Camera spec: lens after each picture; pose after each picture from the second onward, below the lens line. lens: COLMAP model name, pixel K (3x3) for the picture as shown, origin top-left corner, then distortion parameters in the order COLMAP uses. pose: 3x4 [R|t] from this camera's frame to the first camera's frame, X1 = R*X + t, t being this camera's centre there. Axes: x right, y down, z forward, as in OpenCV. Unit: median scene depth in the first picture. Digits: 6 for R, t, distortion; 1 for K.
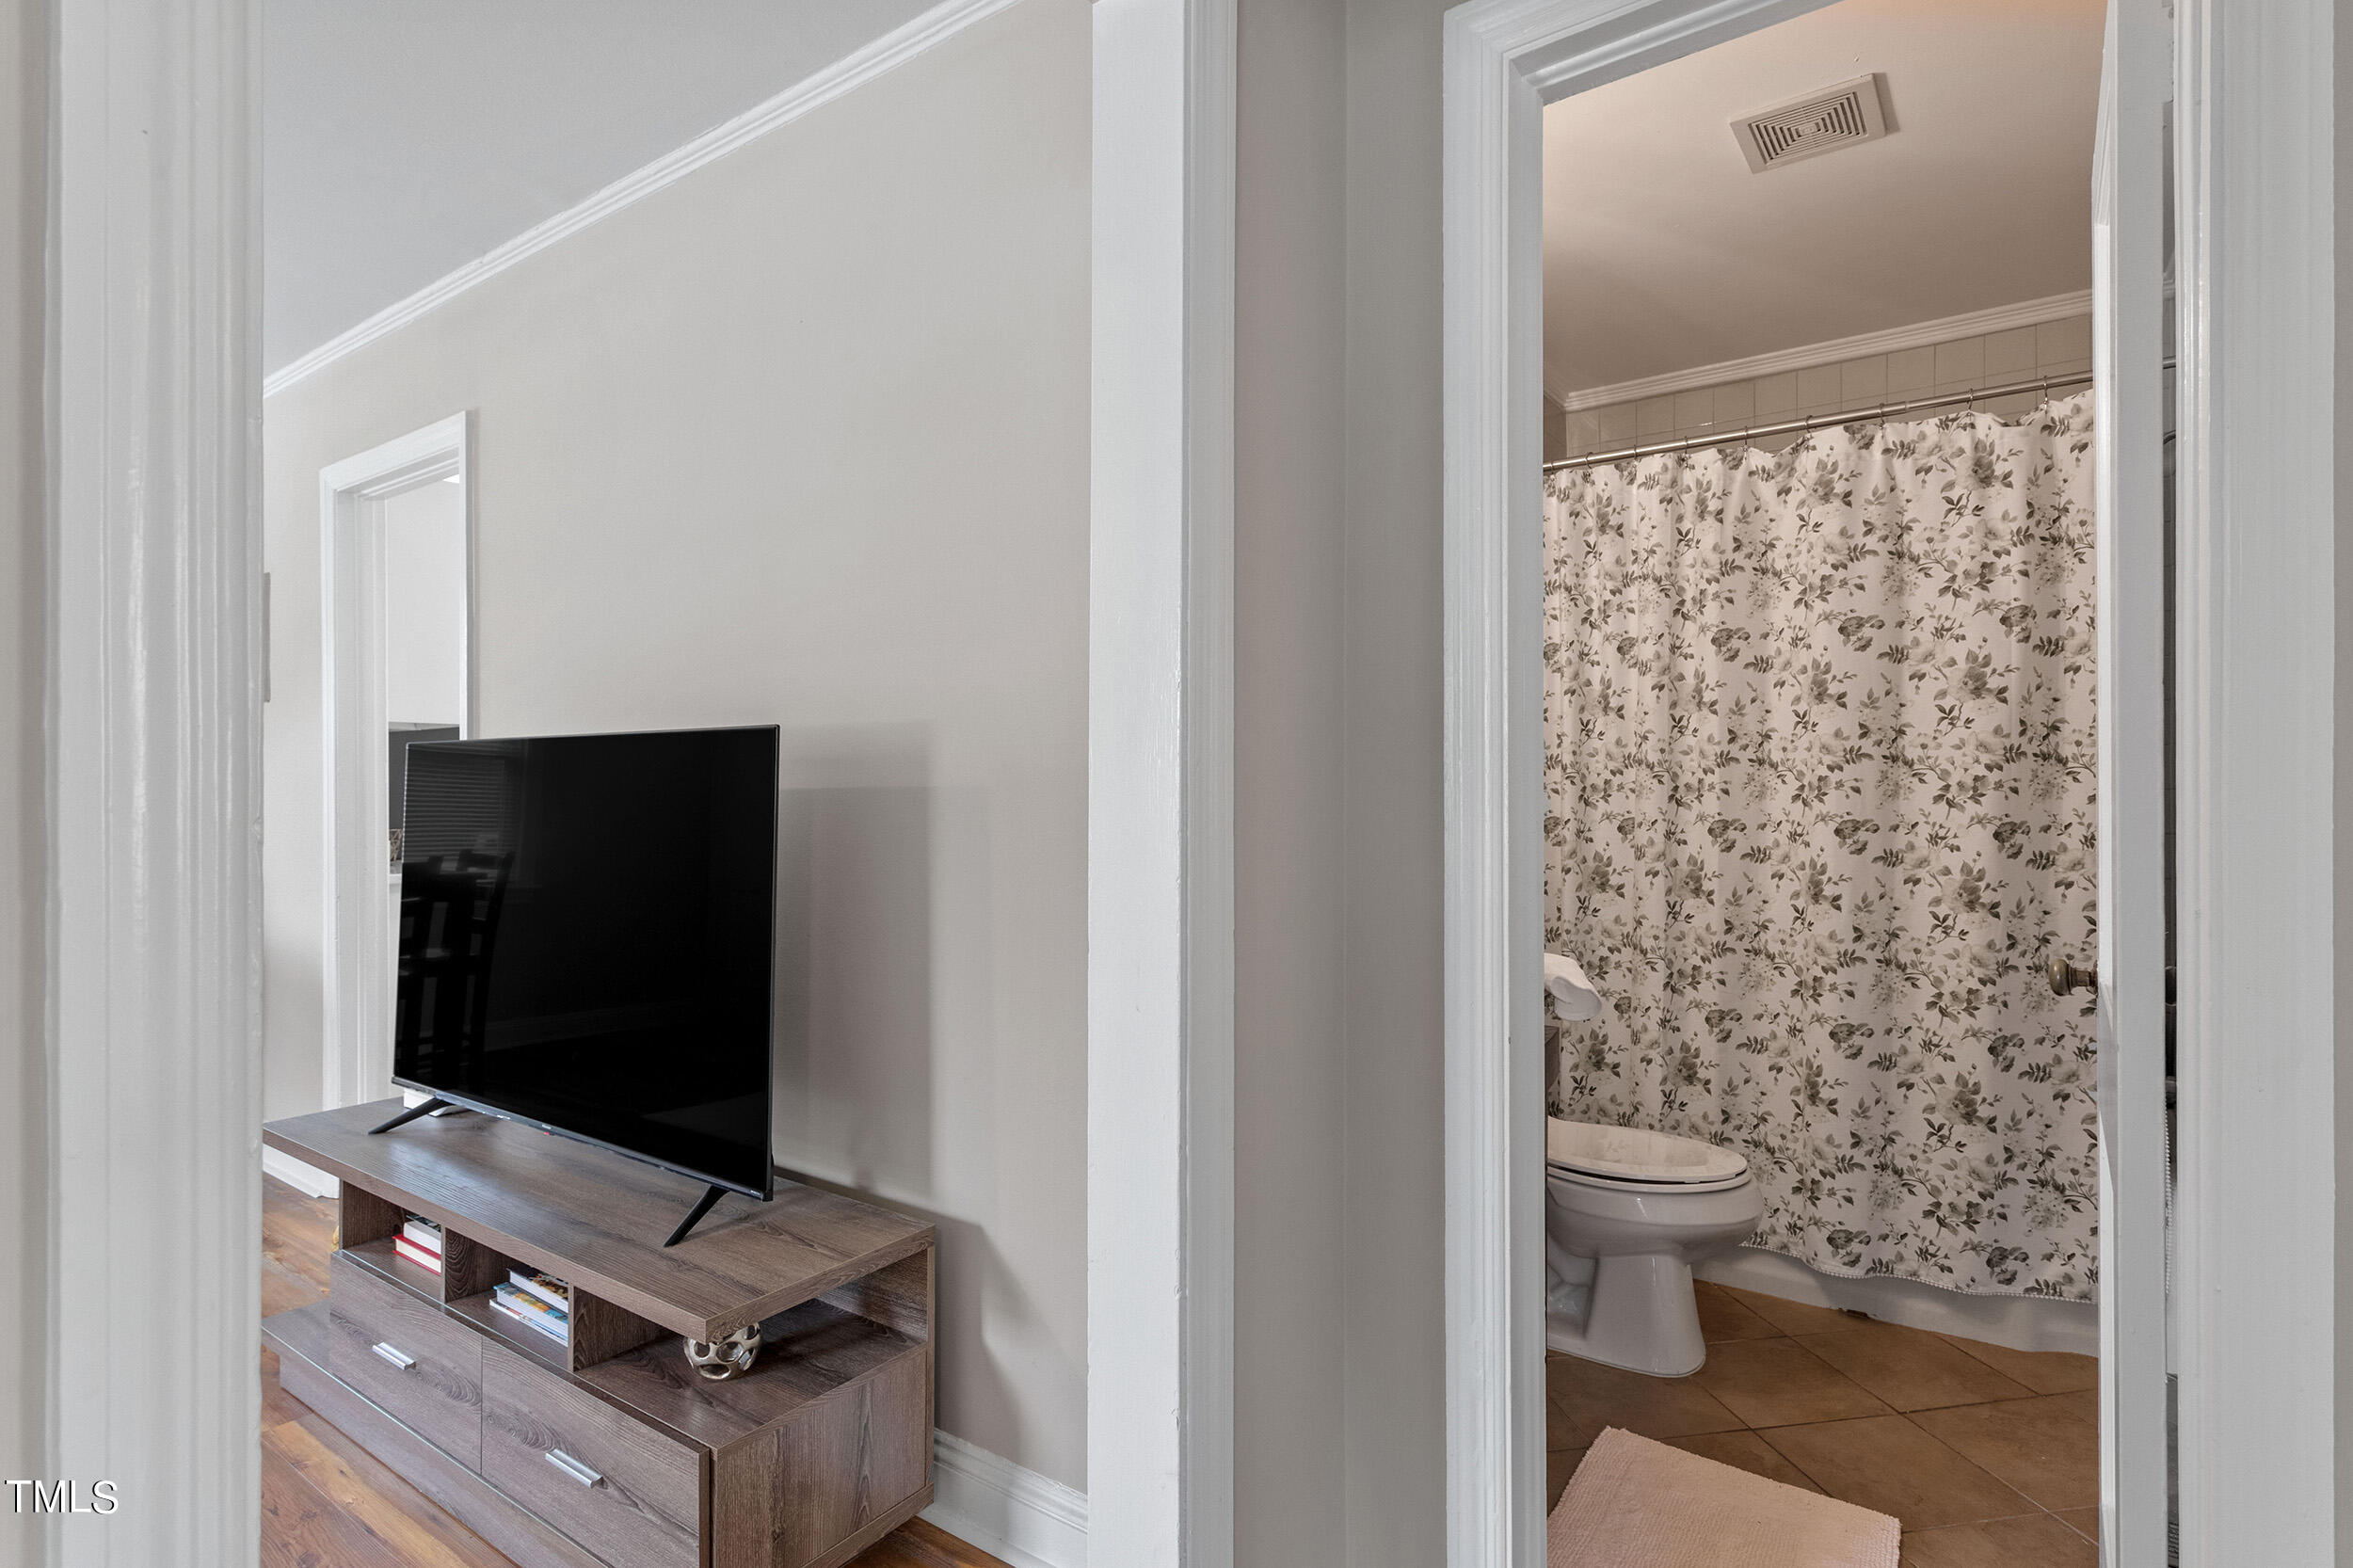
lens RADIAL K [[1158.9, 0, 1182.3], [0, 1158.9, 791.1], [0, 0, 1]] dist [0.006153, -0.000985]
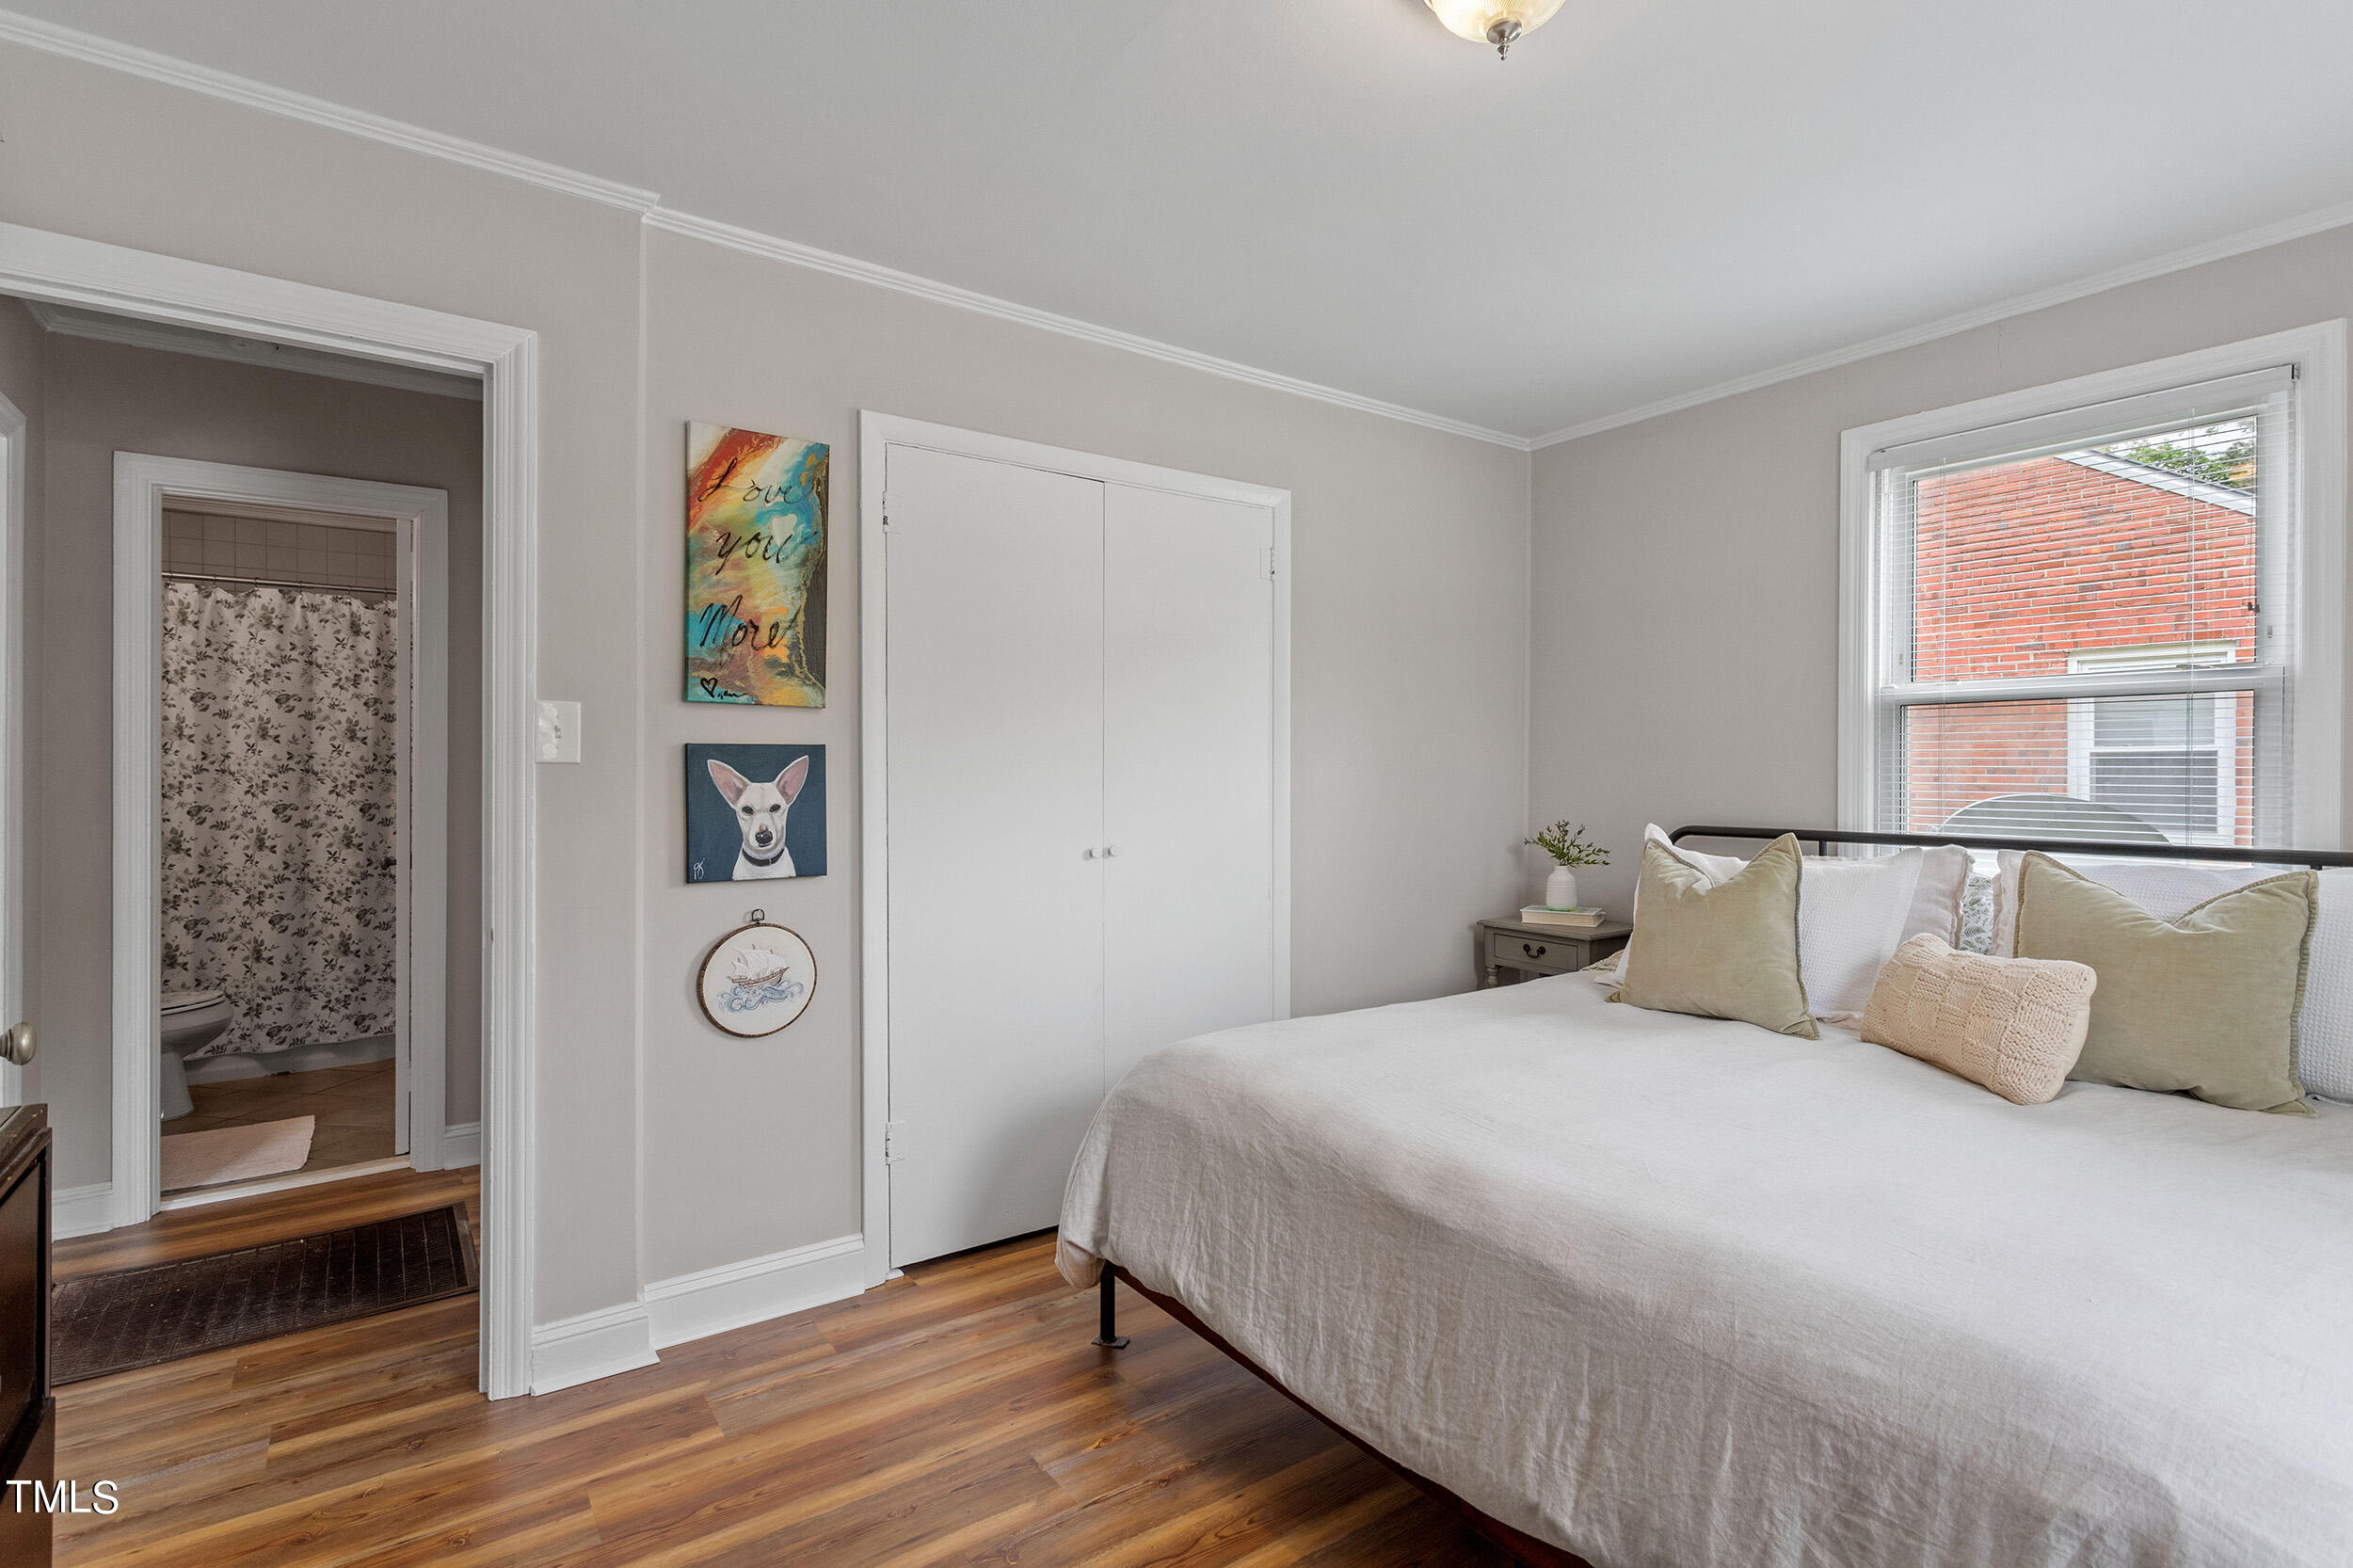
lens RADIAL K [[1158.9, 0, 1186.6], [0, 1158.9, 771.7], [0, 0, 1]] dist [0.006153, -0.000985]
pose [[0.340191, 0.002065, 0.940354, -0.672902], [-0.005049, 0.999987, -0.000369, -0.033177], [-0.940343, -0.004623, 0.340197, -0.980290]]
